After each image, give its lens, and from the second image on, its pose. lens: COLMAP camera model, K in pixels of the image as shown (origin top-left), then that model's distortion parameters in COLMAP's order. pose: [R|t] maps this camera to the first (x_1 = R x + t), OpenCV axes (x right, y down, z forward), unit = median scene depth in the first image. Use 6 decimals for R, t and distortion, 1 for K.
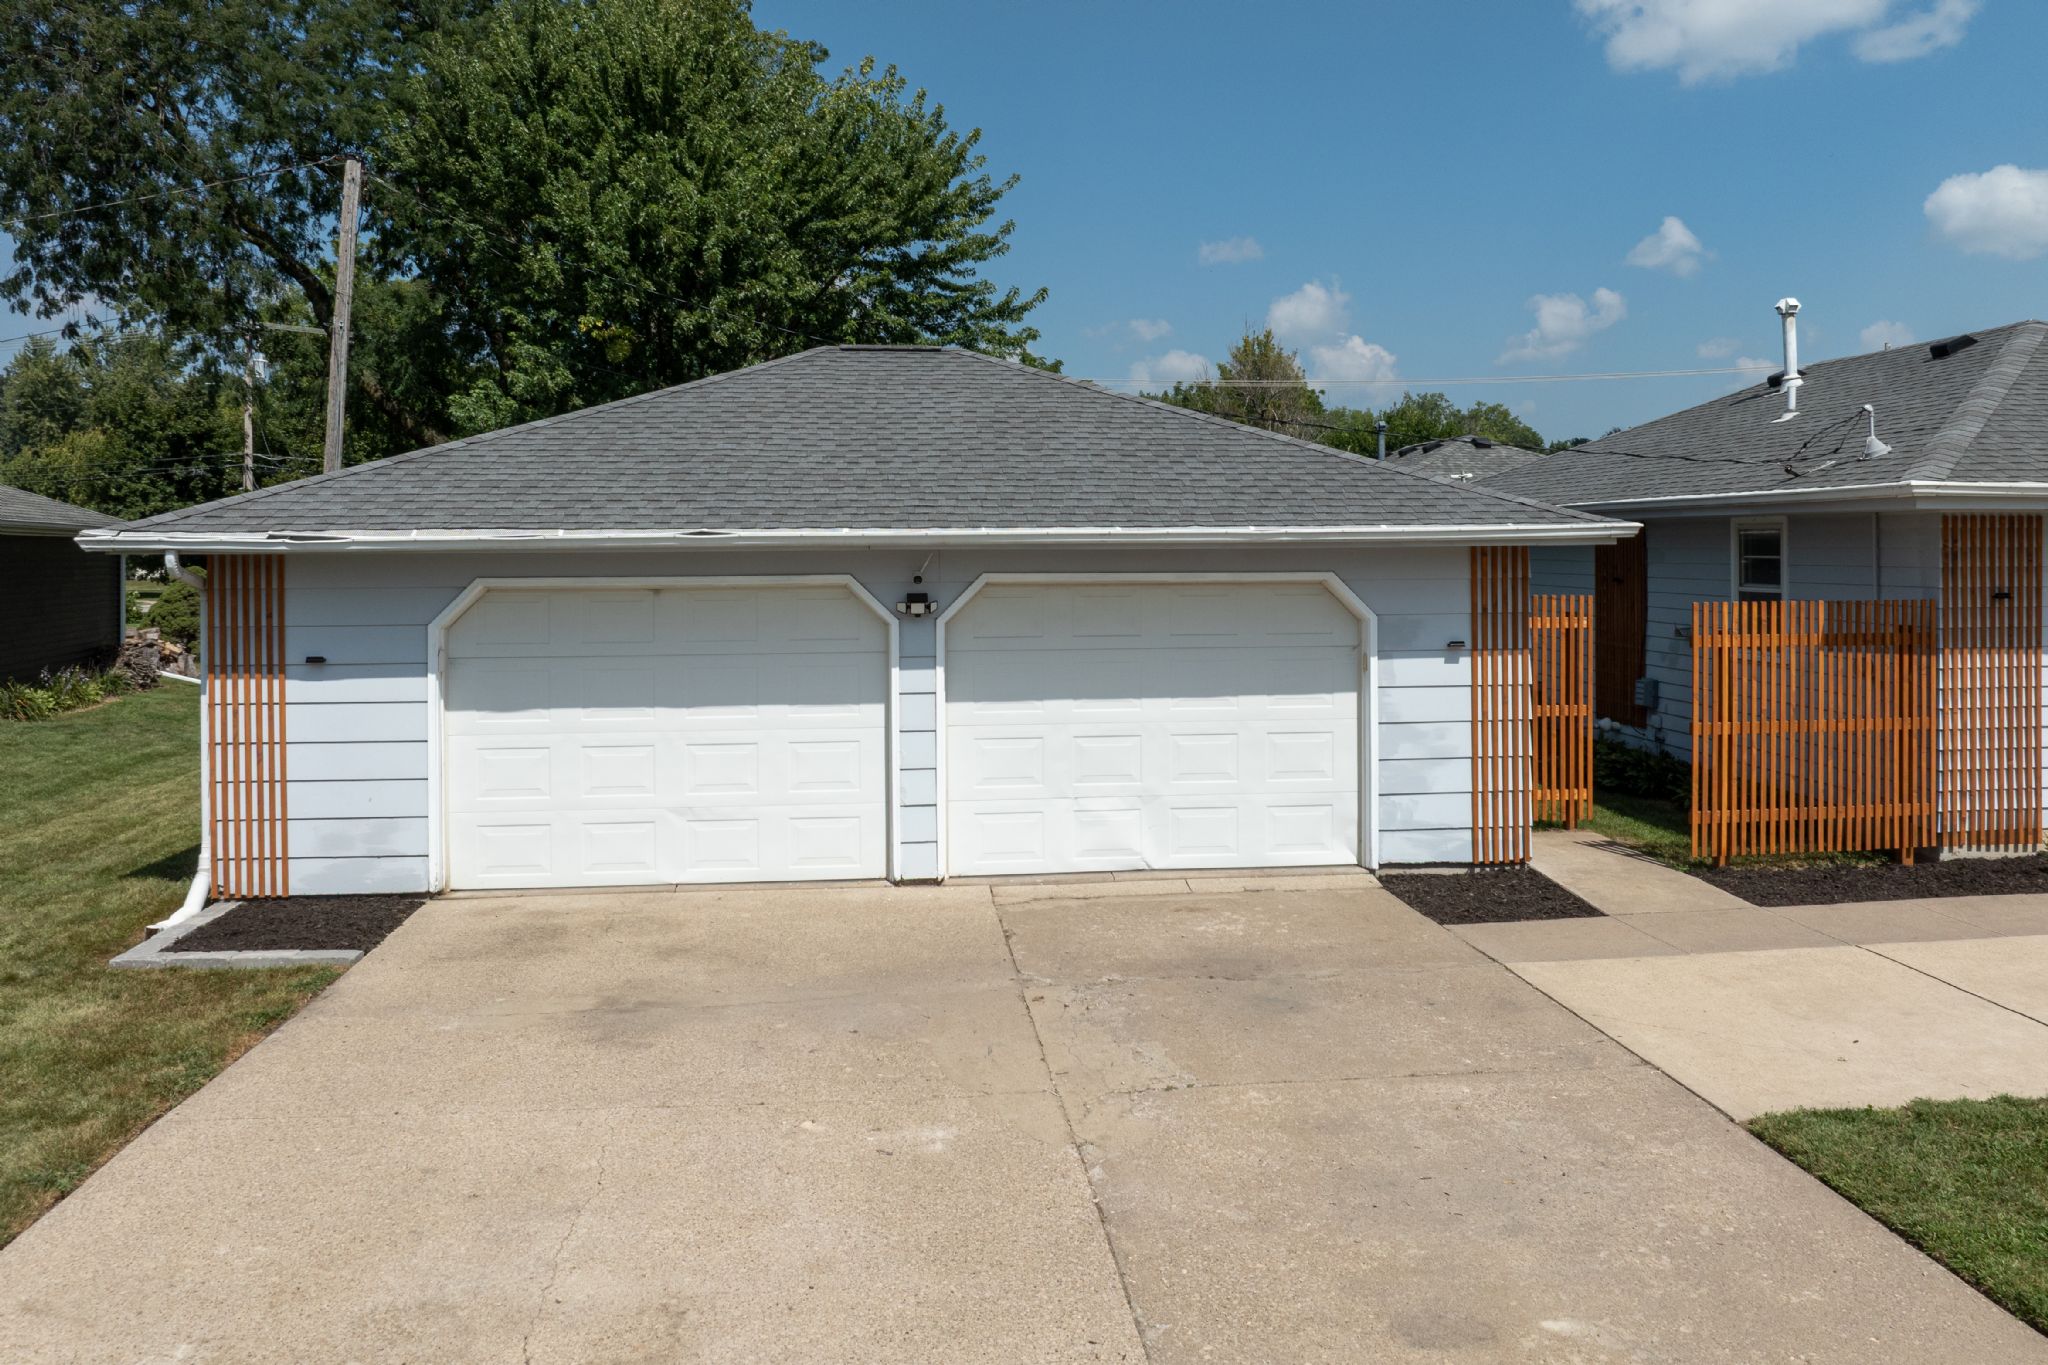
lens RADIAL K [[1641.9, 0, 1034.5], [0, 1641.9, 539.5], [0, 0, 1]] dist [-0.046596, 0.001067]
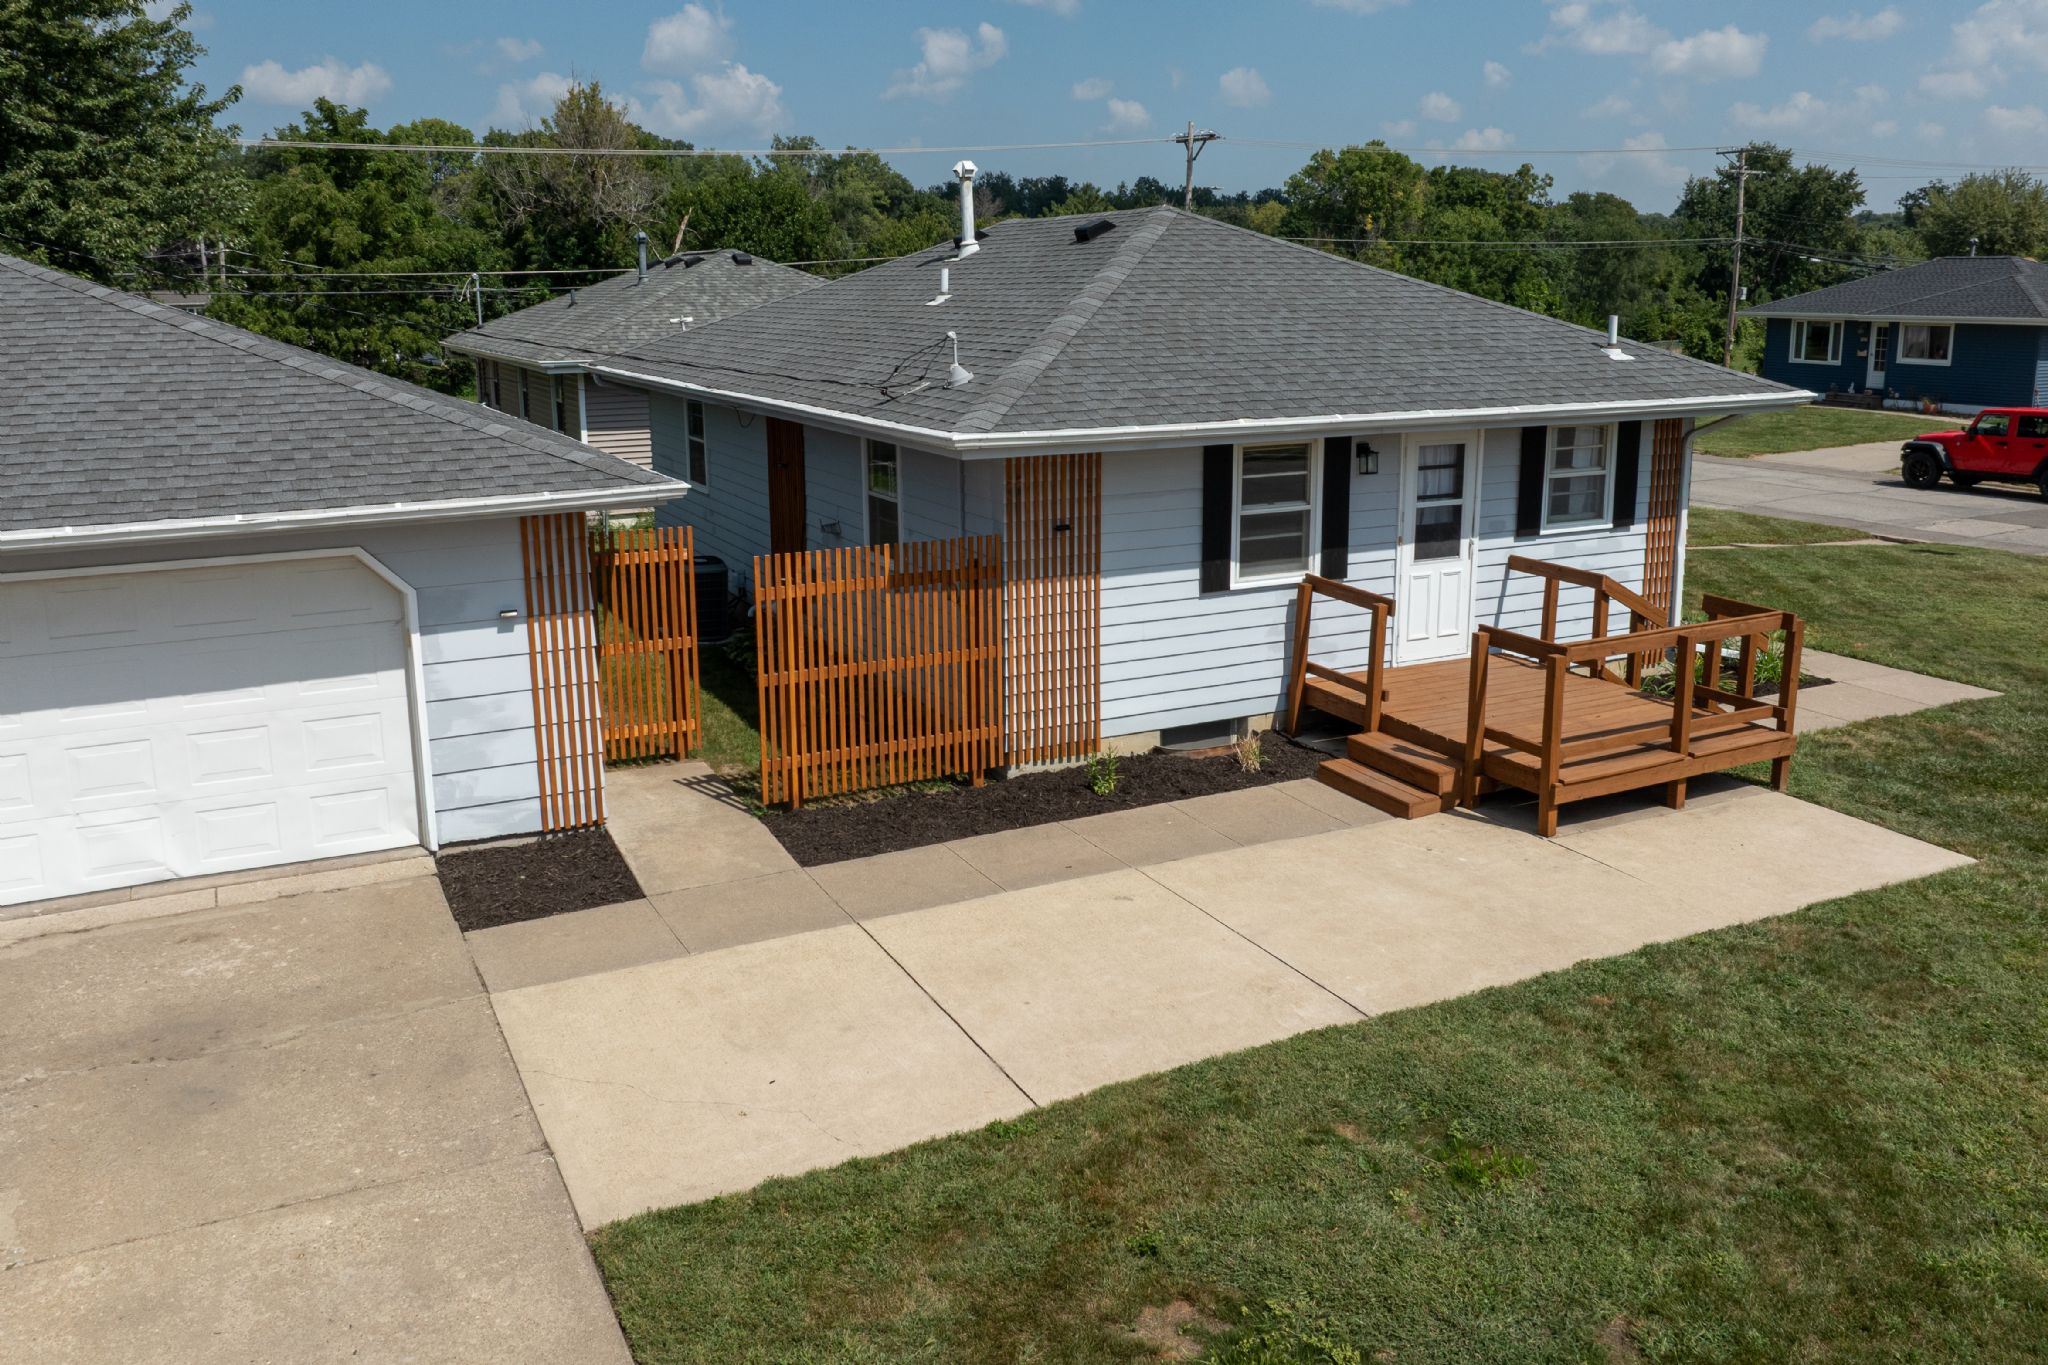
lens RADIAL K [[1641.9, 0, 1028.5], [0, 1641.9, 607.1], [0, 0, 1]] dist [-0.046596, 0.001067]
pose [[0.936888, -0.072032, 0.342129, 0.215731], [0.002600, 0.979955, 0.199200, -0.125726], [-0.349620, -0.185738, 0.918296, 0.029694]]
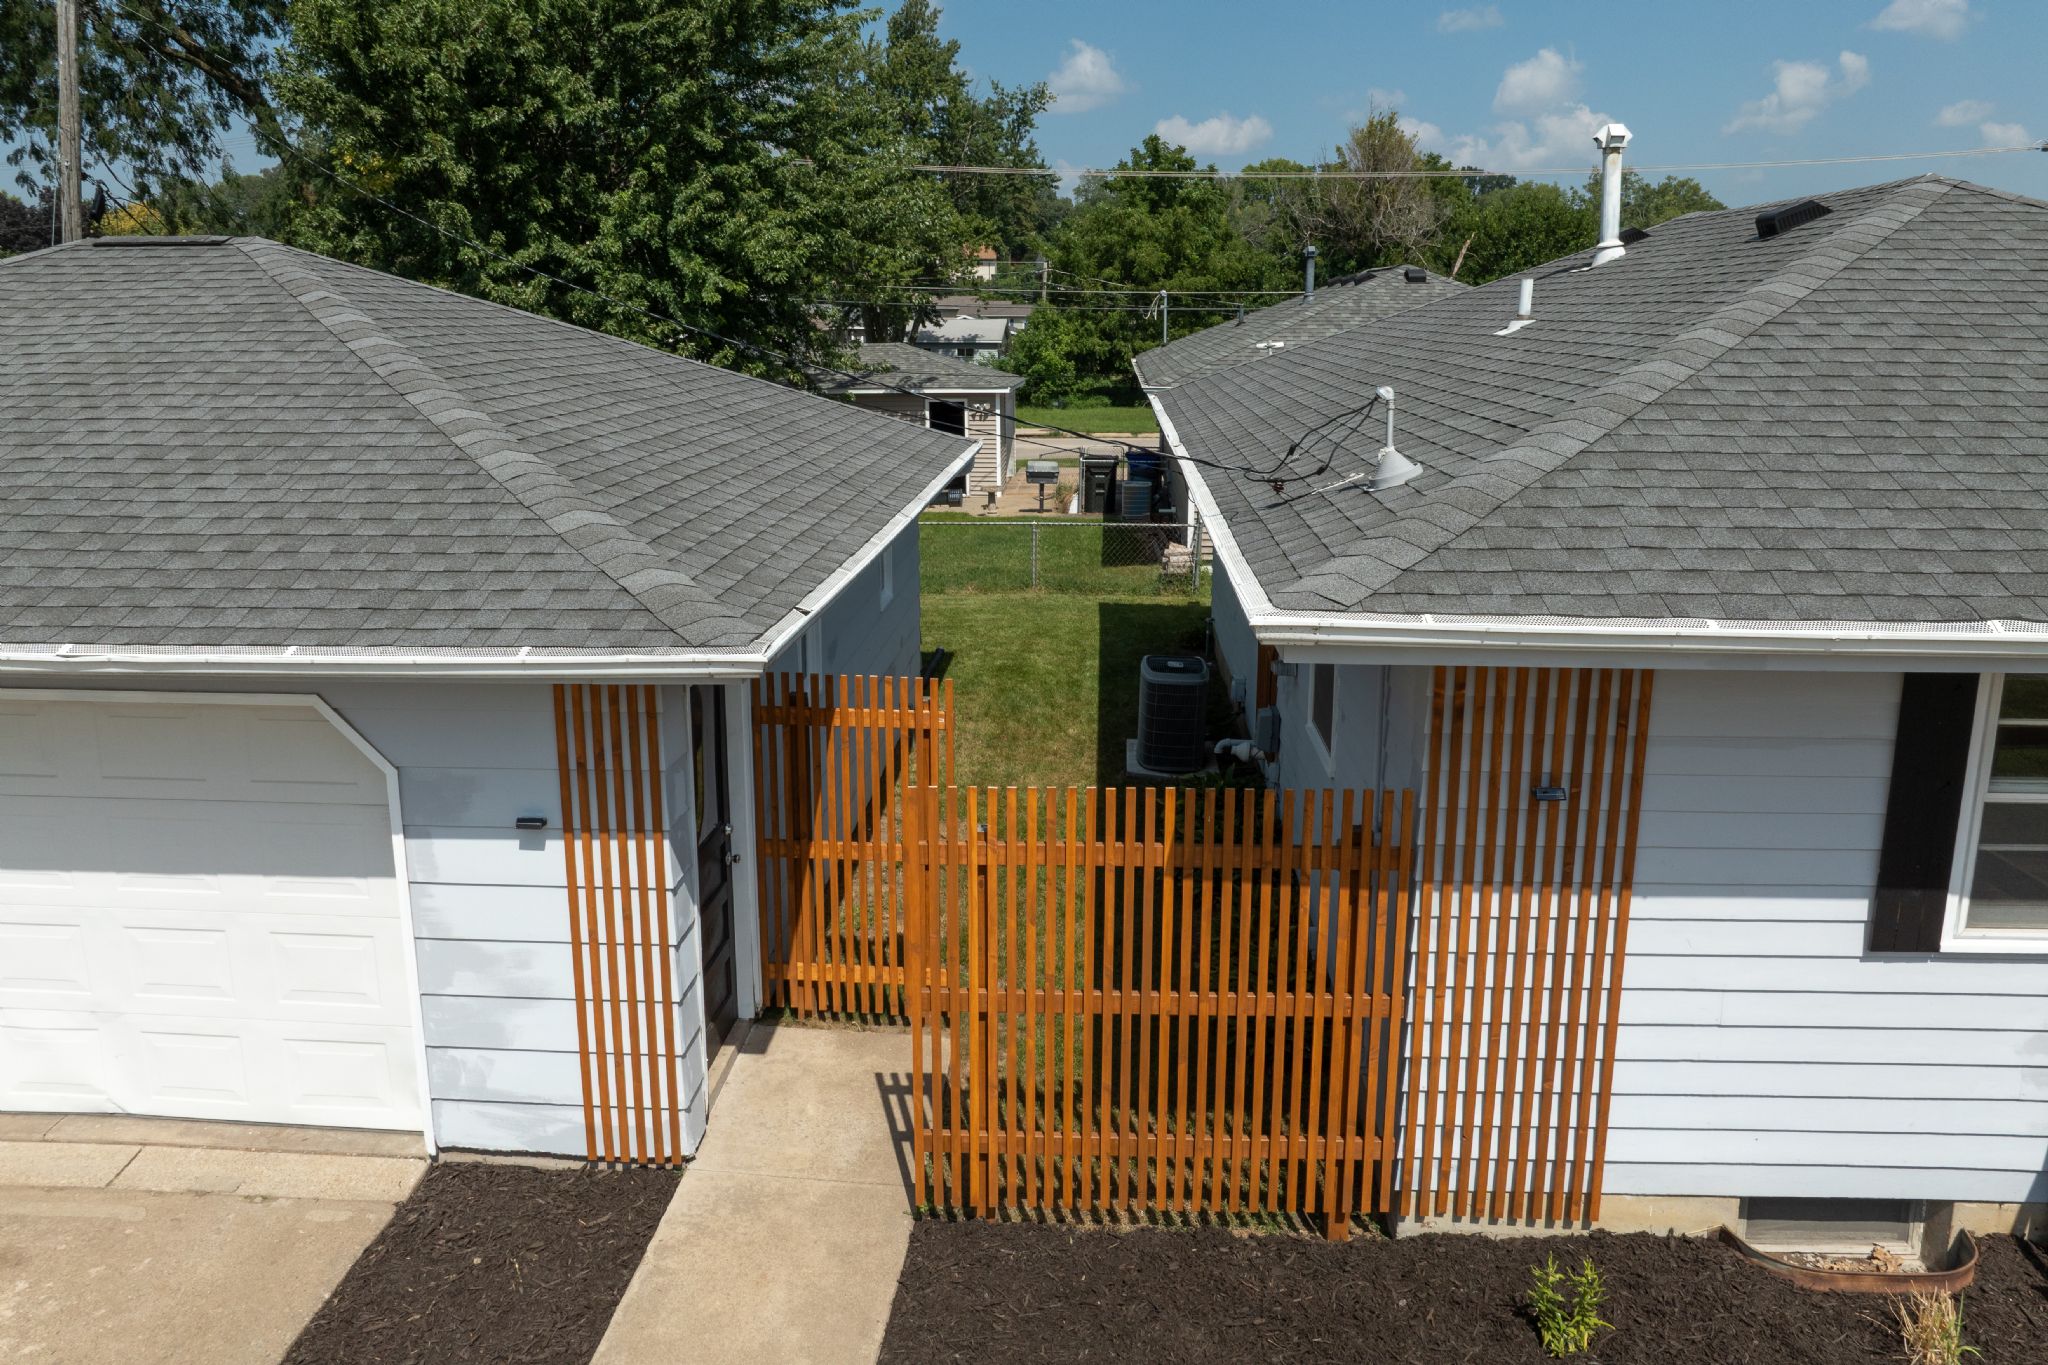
lens RADIAL K [[1457.7, 0, 1027.7], [0, 1457.7, 595.2], [0, 0, 1]] dist [-0.055935, 0.024912]
pose [[0.986141, 0.036923, -0.161749, 0.510802], [-0.003777, 0.979665, 0.200605, -0.118650], [0.165867, -0.197214, 0.966227, 0.544490]]
